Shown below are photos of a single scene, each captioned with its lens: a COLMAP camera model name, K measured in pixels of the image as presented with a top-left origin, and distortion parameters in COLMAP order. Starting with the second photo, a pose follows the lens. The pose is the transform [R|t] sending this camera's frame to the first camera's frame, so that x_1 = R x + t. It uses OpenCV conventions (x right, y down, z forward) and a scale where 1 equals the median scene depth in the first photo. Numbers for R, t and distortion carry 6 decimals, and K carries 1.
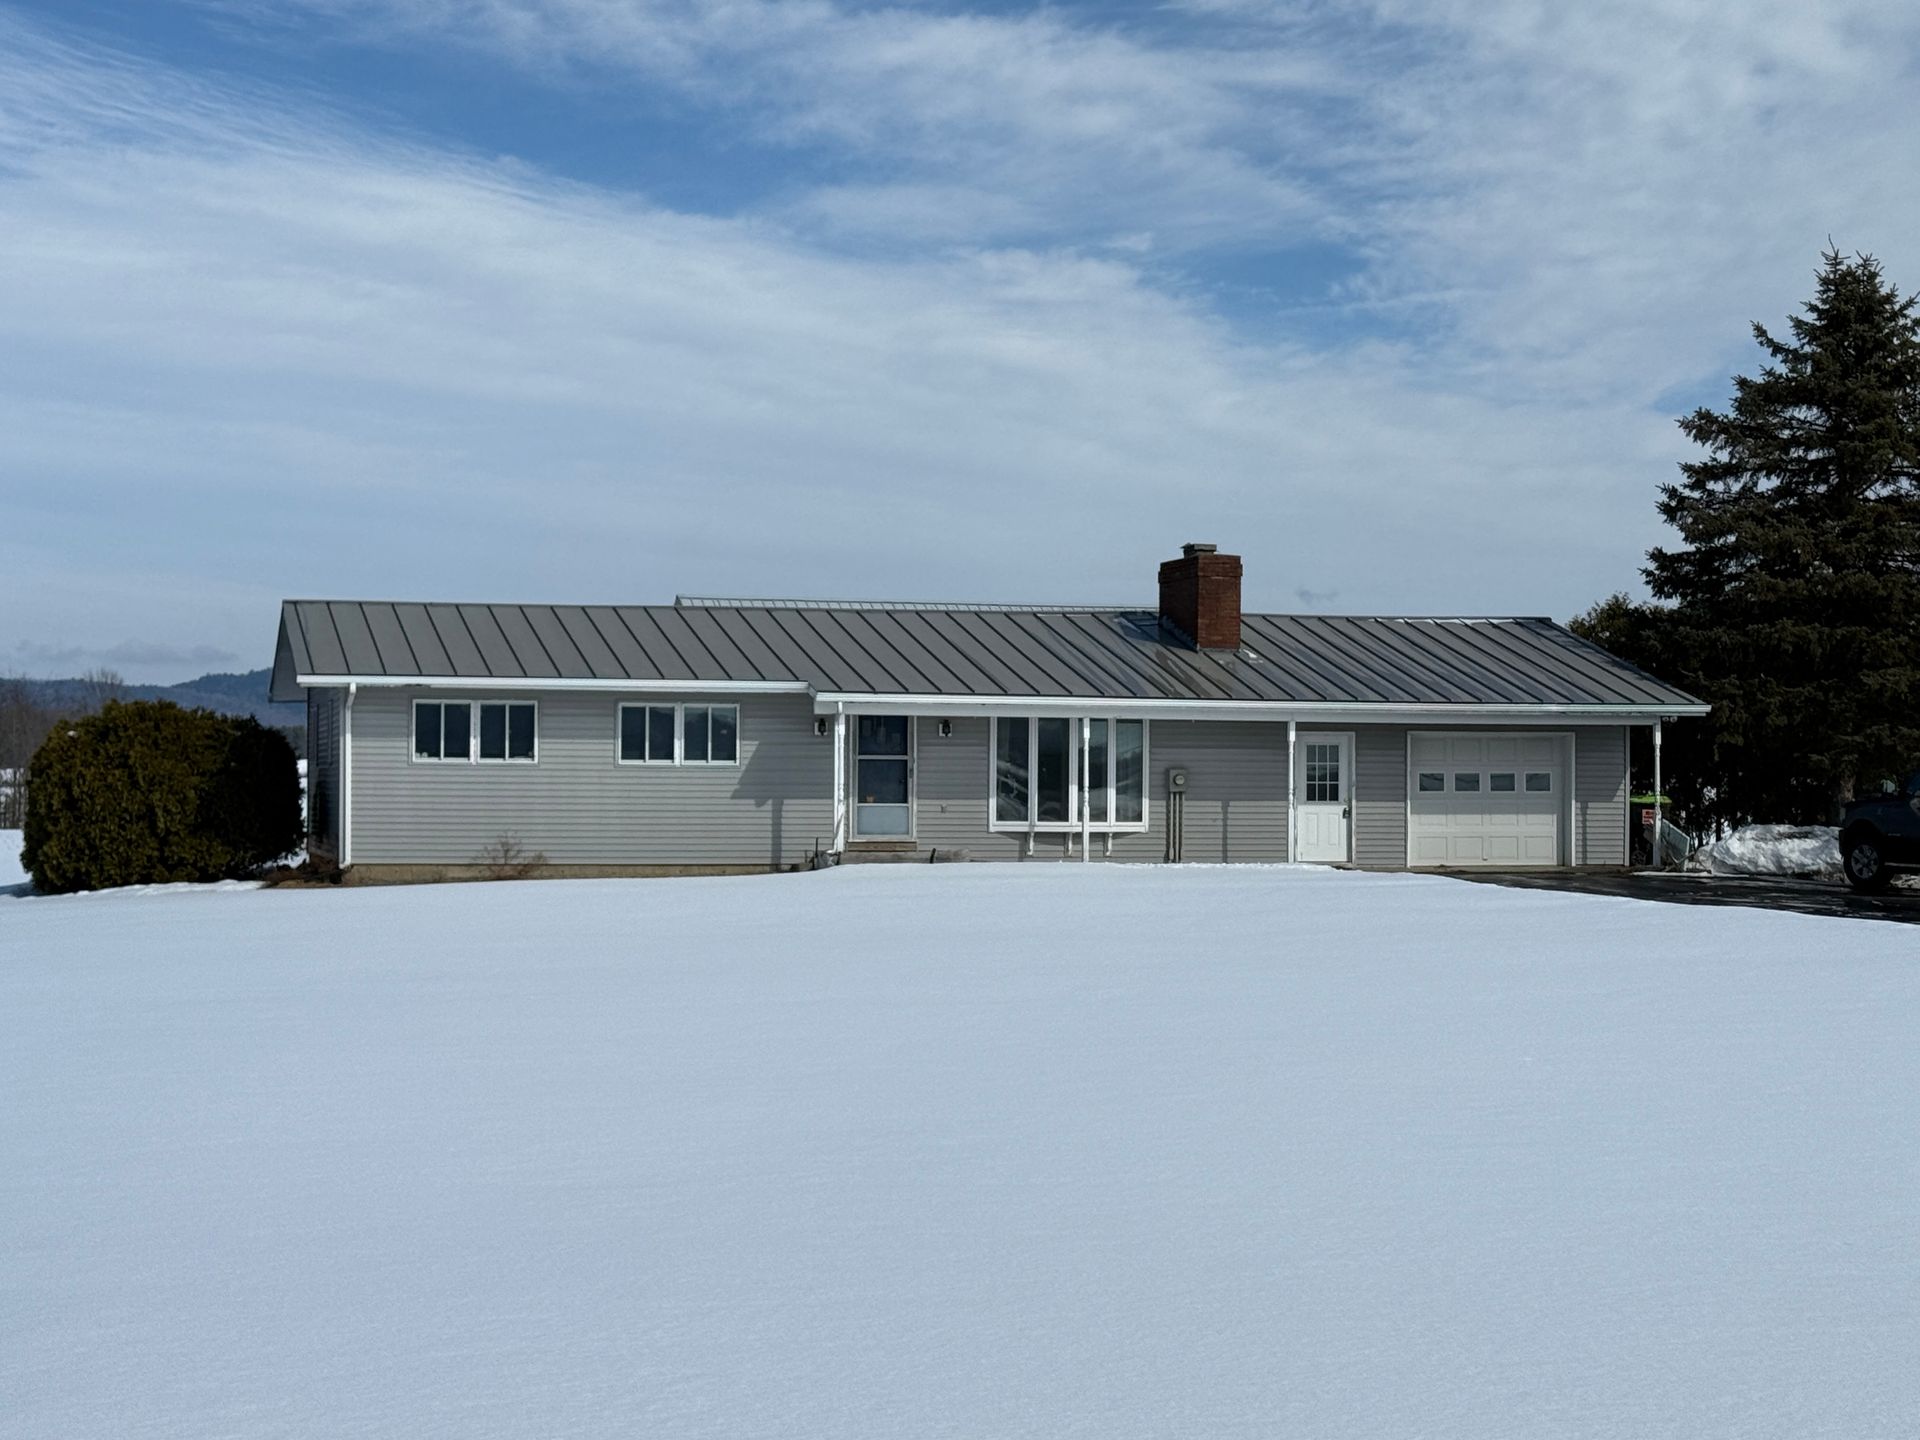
lens RADIAL K [[3356.6, 0, 955.1], [0, 3356.6, 764.3], [0, 0, 1]] dist [0.055650, 0.027117]
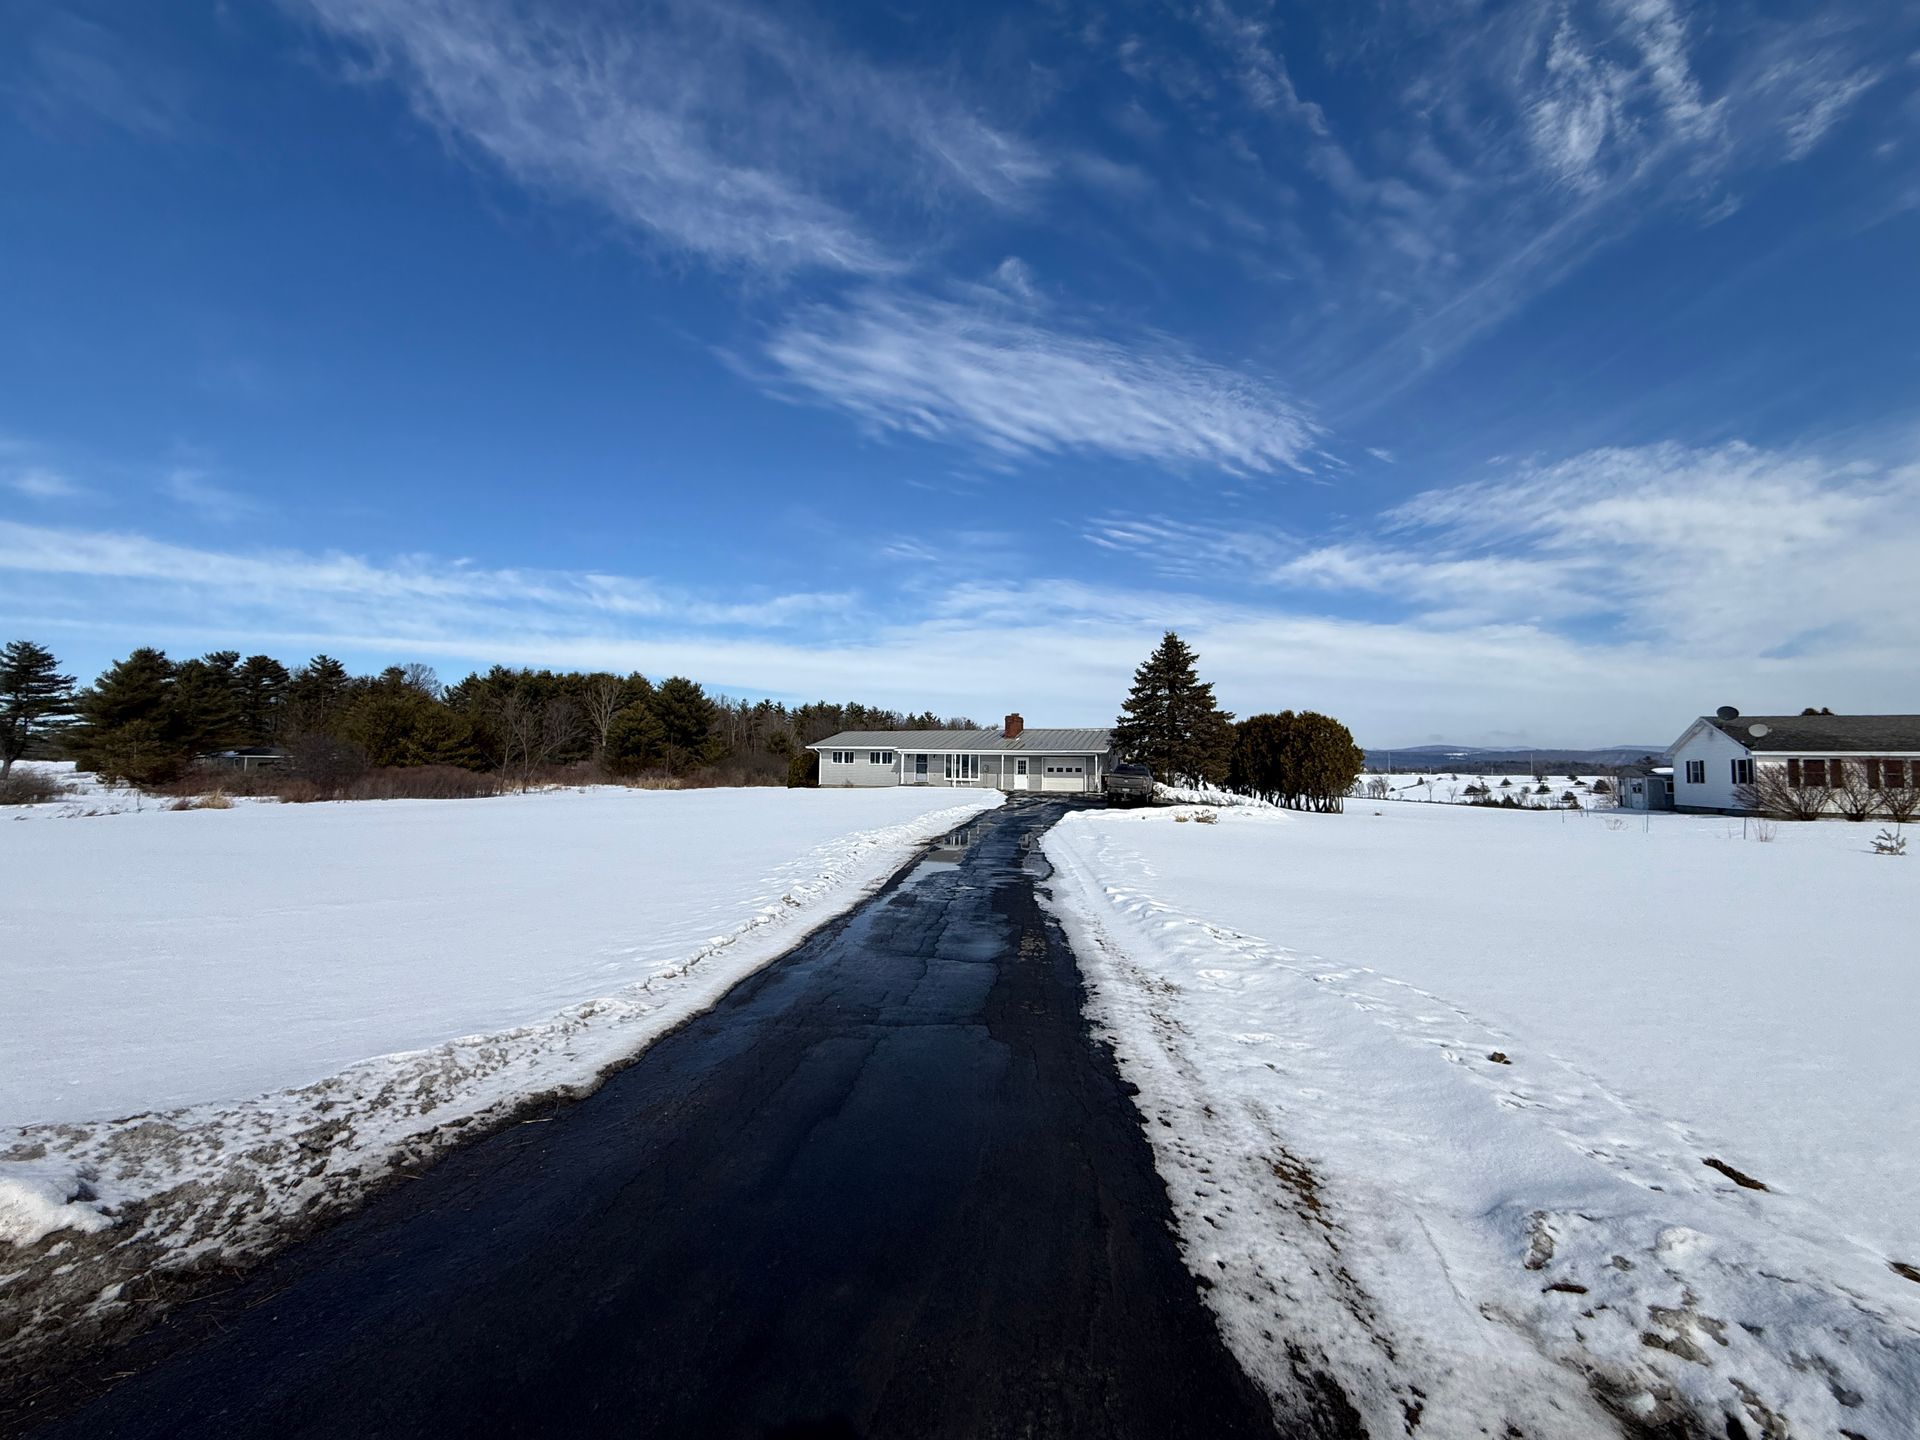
lens RADIAL K [[798.7, 0, 1026.5], [0, 798.7, 779.6], [0, 0, 1]] dist [0.002417, -0.000225]
pose [[0.807139, 0.012627, -0.590227, 0.121385], [-0.006183, 0.999897, 0.012936, 0.000859], [0.590329, -0.006792, 0.807134, 0.036843]]
